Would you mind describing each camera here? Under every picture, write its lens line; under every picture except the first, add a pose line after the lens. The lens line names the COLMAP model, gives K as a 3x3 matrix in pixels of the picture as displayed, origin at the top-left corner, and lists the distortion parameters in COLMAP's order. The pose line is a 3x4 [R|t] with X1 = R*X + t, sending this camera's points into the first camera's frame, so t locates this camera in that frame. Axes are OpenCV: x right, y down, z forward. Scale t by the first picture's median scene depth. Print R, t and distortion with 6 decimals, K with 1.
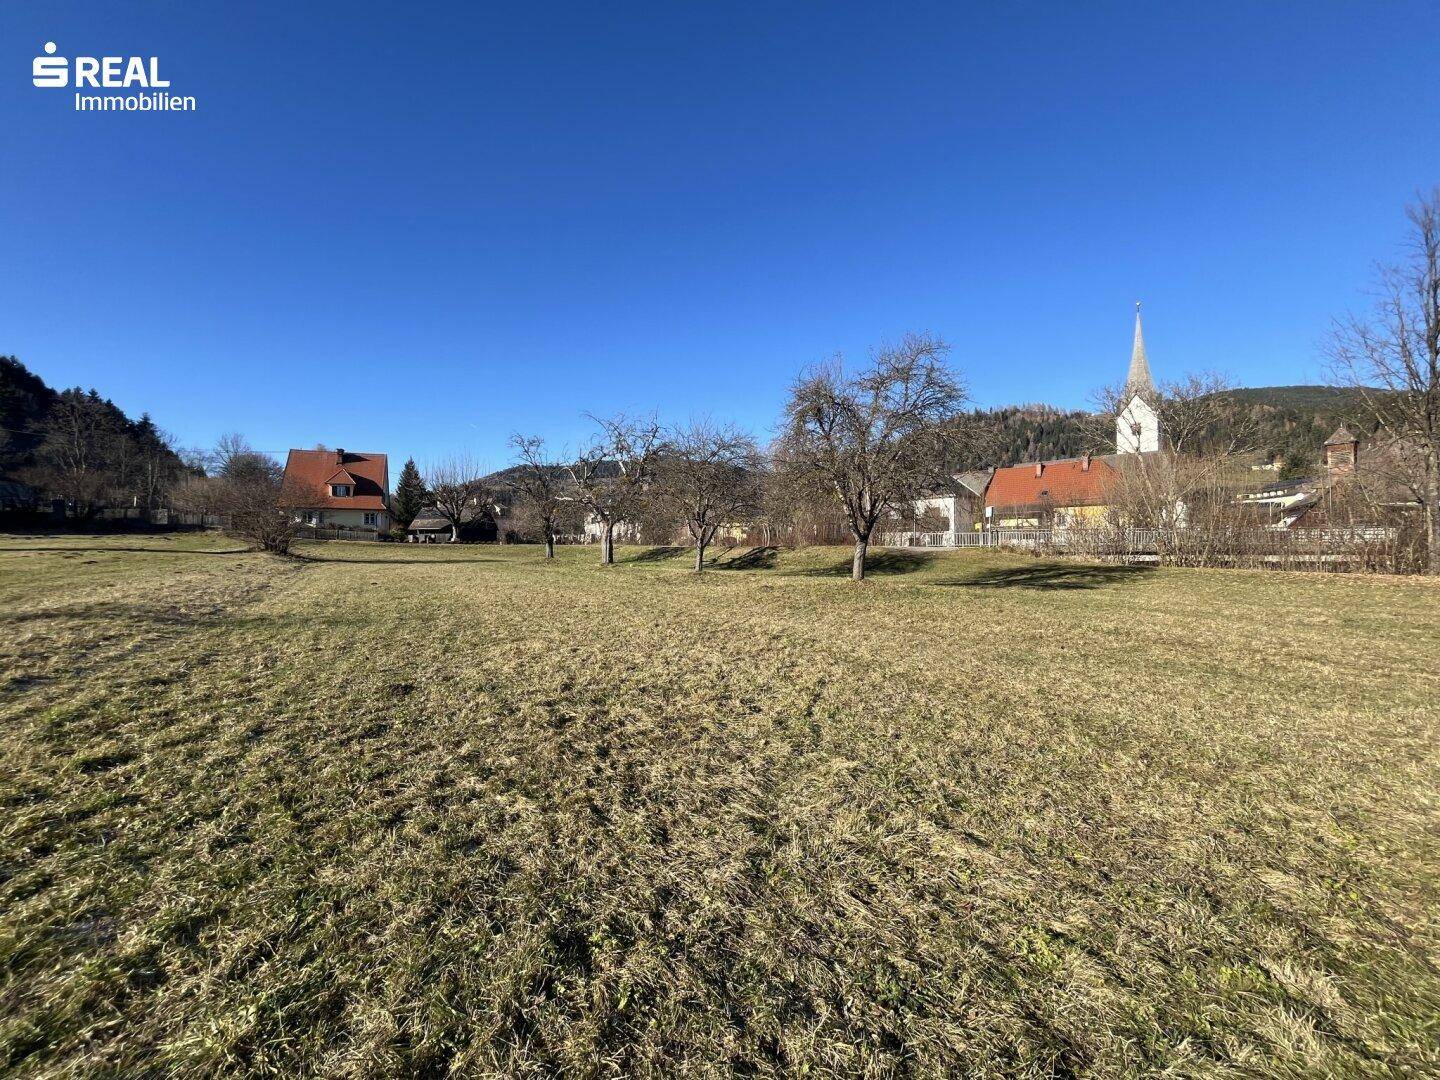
lens RADIAL K [[578.8, 0, 718.4], [0, 578.8, 539.8], [0, 0, 1]] dist [-0.002074, 0.000268]
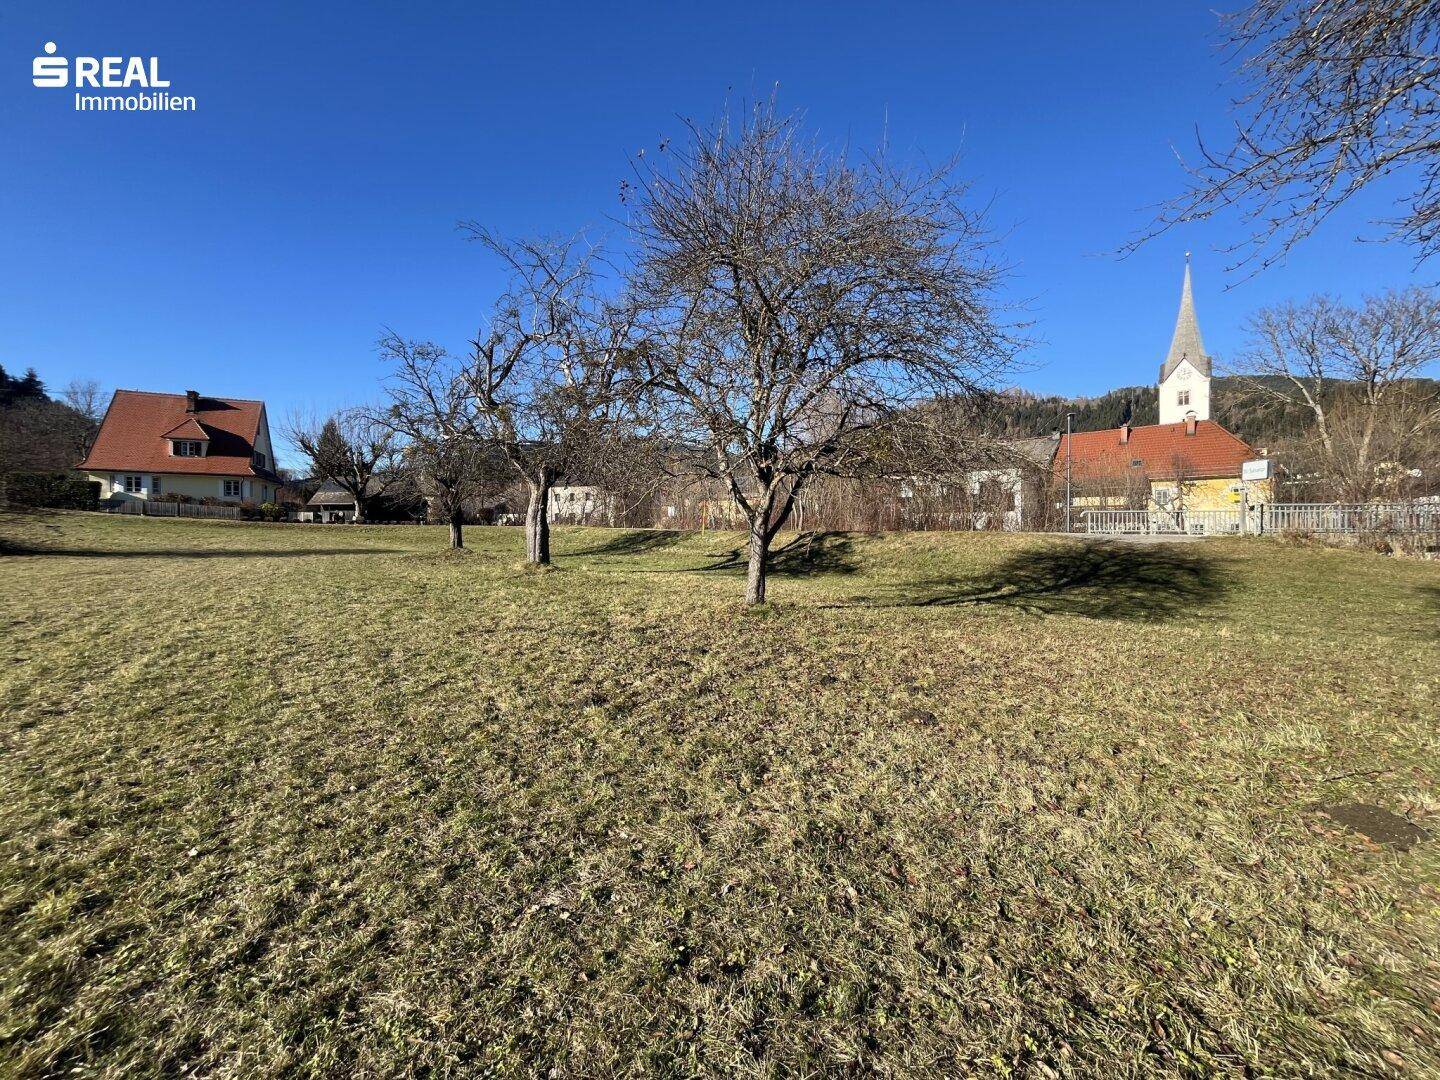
lens RADIAL K [[578.8, 0, 724.0], [0, 578.8, 541.4], [0, 0, 1]] dist [-0.002074, 0.000268]
pose [[0.998718, 0.004554, 0.050421, -0.503114], [-0.006256, 0.999414, 0.033653, 0.027704], [-0.050238, -0.033925, 0.998161, 4.457531]]
